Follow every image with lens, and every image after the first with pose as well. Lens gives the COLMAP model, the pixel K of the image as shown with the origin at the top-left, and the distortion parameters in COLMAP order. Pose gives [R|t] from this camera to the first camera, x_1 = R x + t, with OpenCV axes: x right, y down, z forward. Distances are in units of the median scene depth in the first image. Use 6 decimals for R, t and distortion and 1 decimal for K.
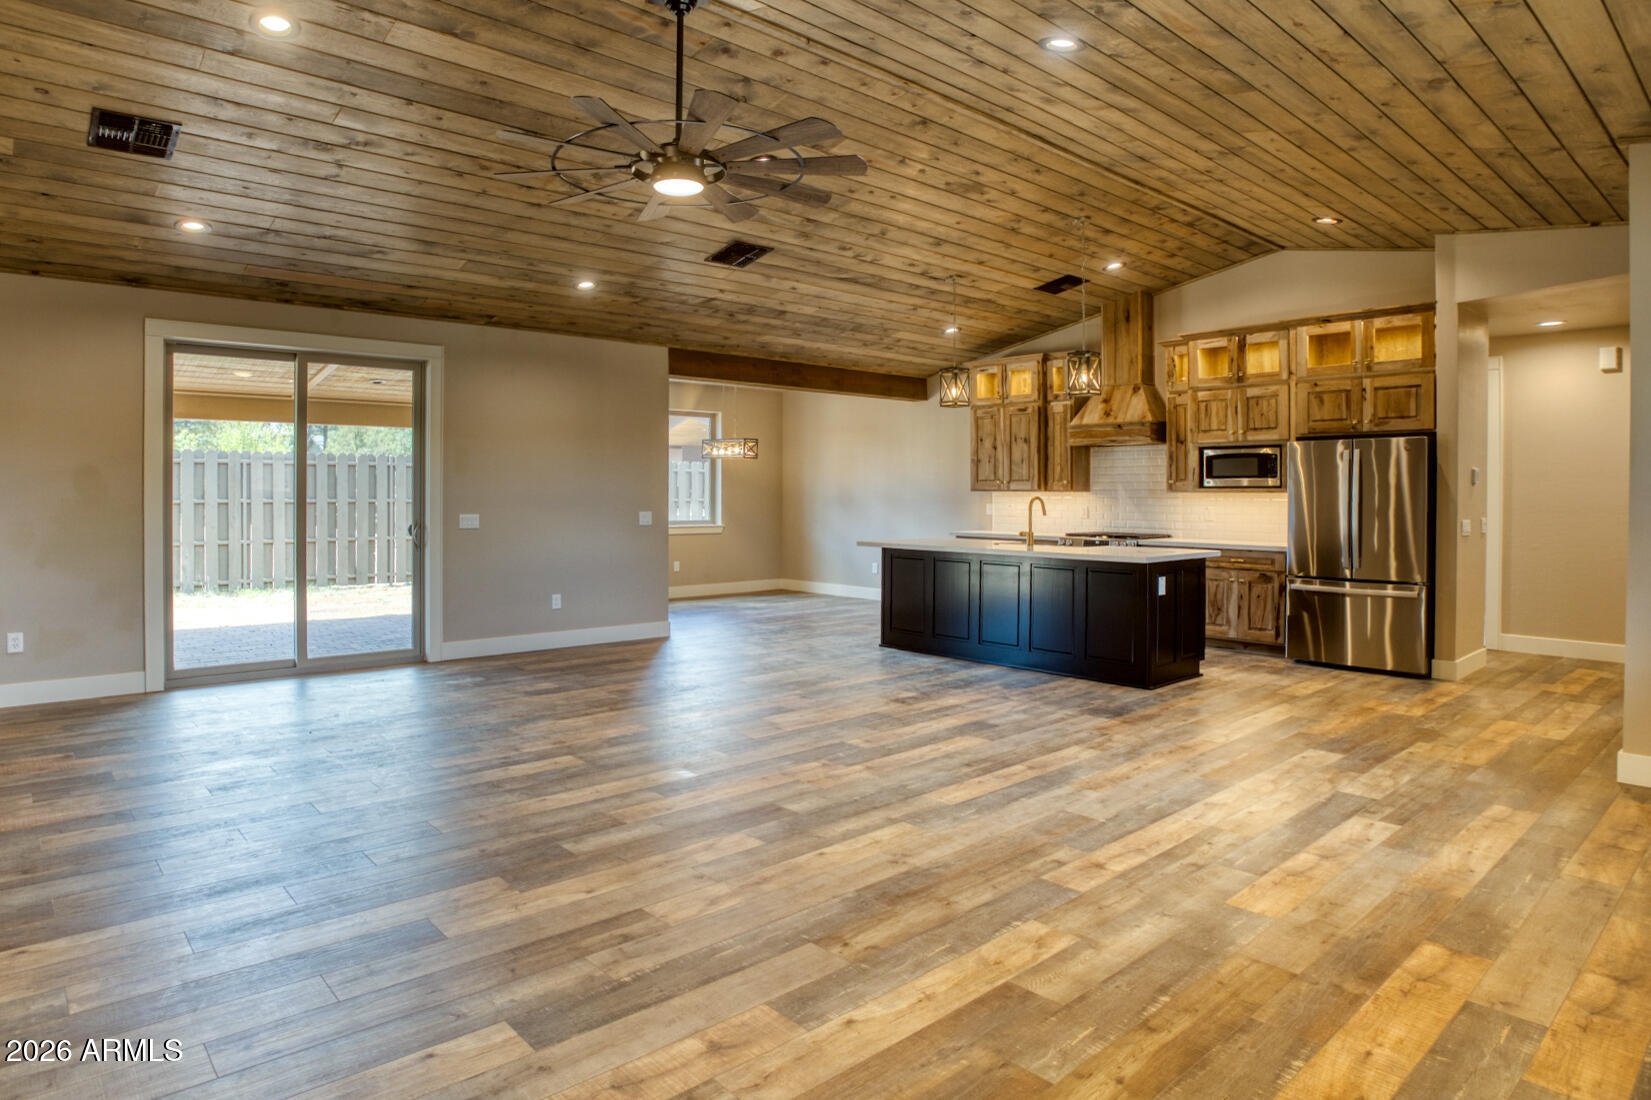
lens RADIAL K [[913.3, 0, 830.1], [0, 913.3, 501.0], [0, 0, 1]] dist [-0.005892, -0.000306]
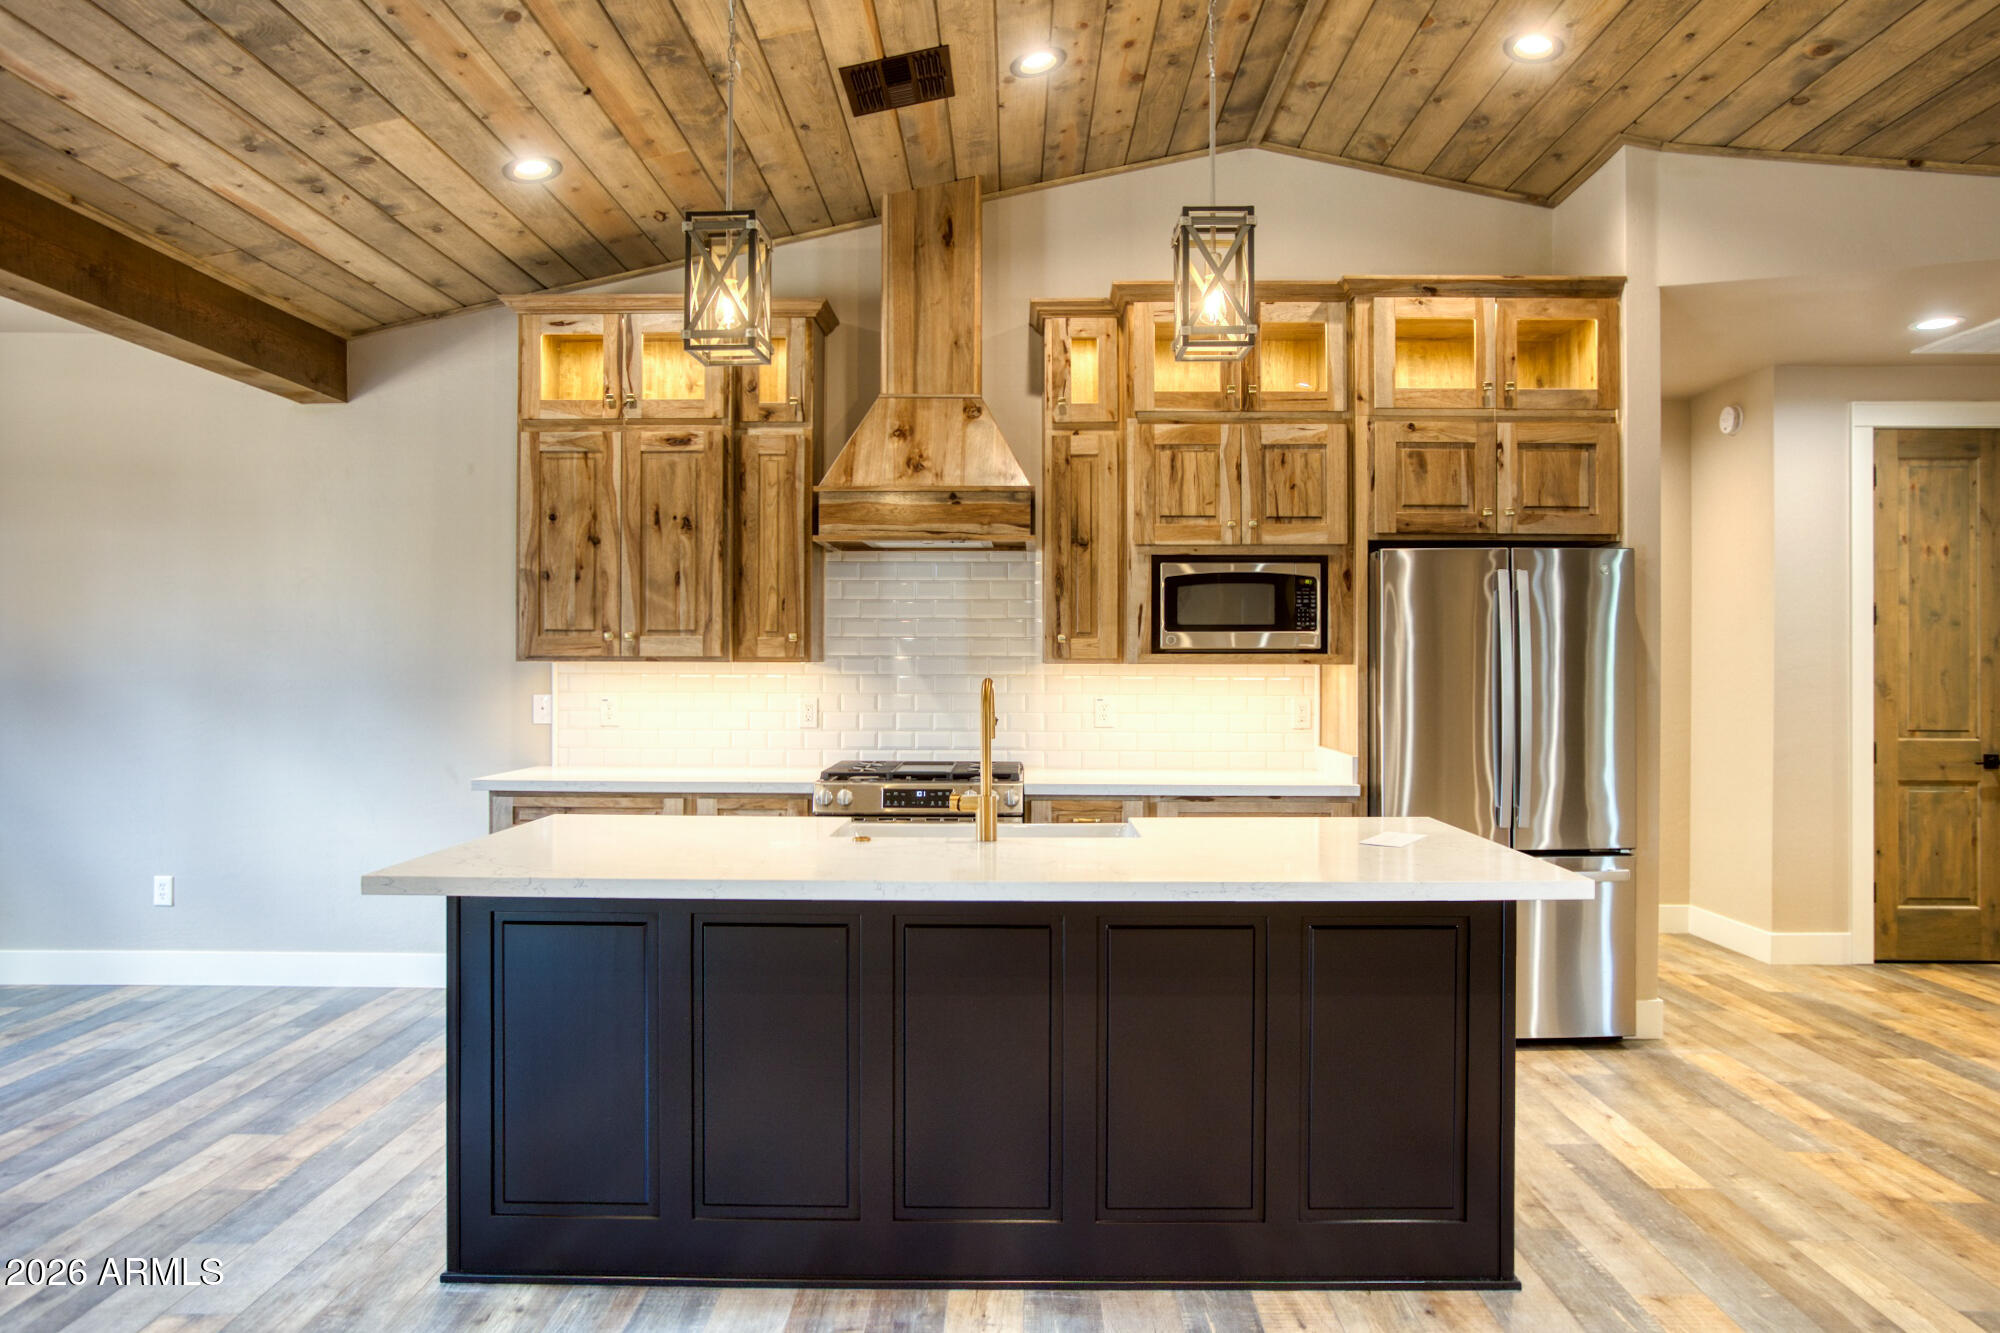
lens RADIAL K [[1389.3, 0, 1000.0], [0, 1389.3, 666.5], [0, 0, 1]] dist [-0.047938, 0.001335]
pose [[0.743568, -0.005428, 0.668638, -0.077779], [0.007953, 0.999968, -0.000727, -0.007801], [-0.668613, 0.005858, 0.743588, 0.570419]]
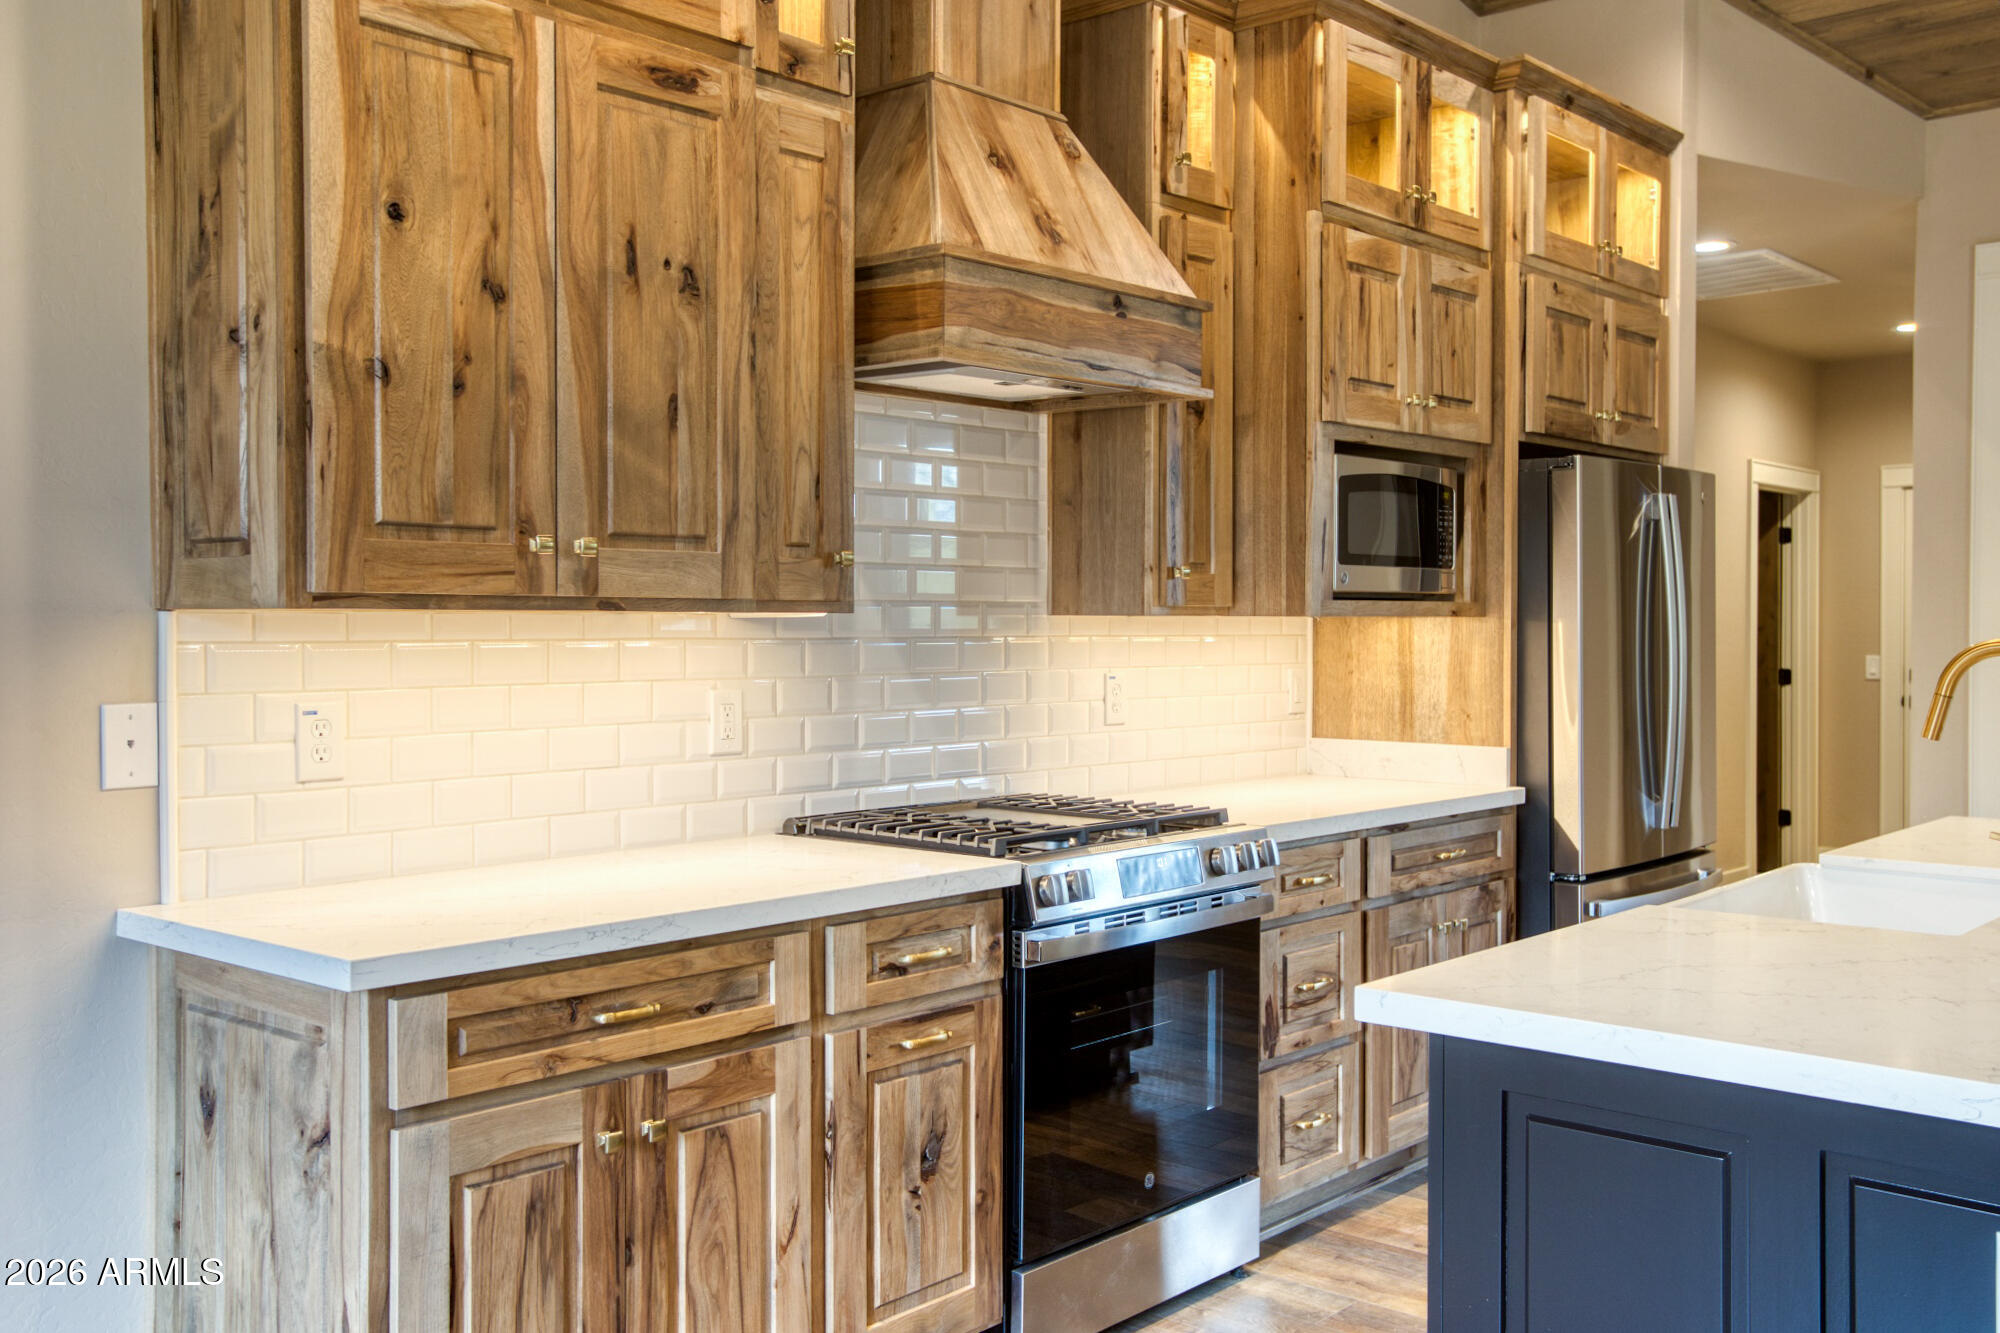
lens RADIAL K [[1898.0, 0, 1235.4], [0, 1898.0, 657.1], [0, 0, 1]] dist [0.022314, 0.010219]
pose [[-0.077824, -0.024889, 0.996656, -0.135859], [0.008138, 0.999639, 0.025599, -0.011327], [-0.996934, 0.010103, -0.077593, 1.071740]]
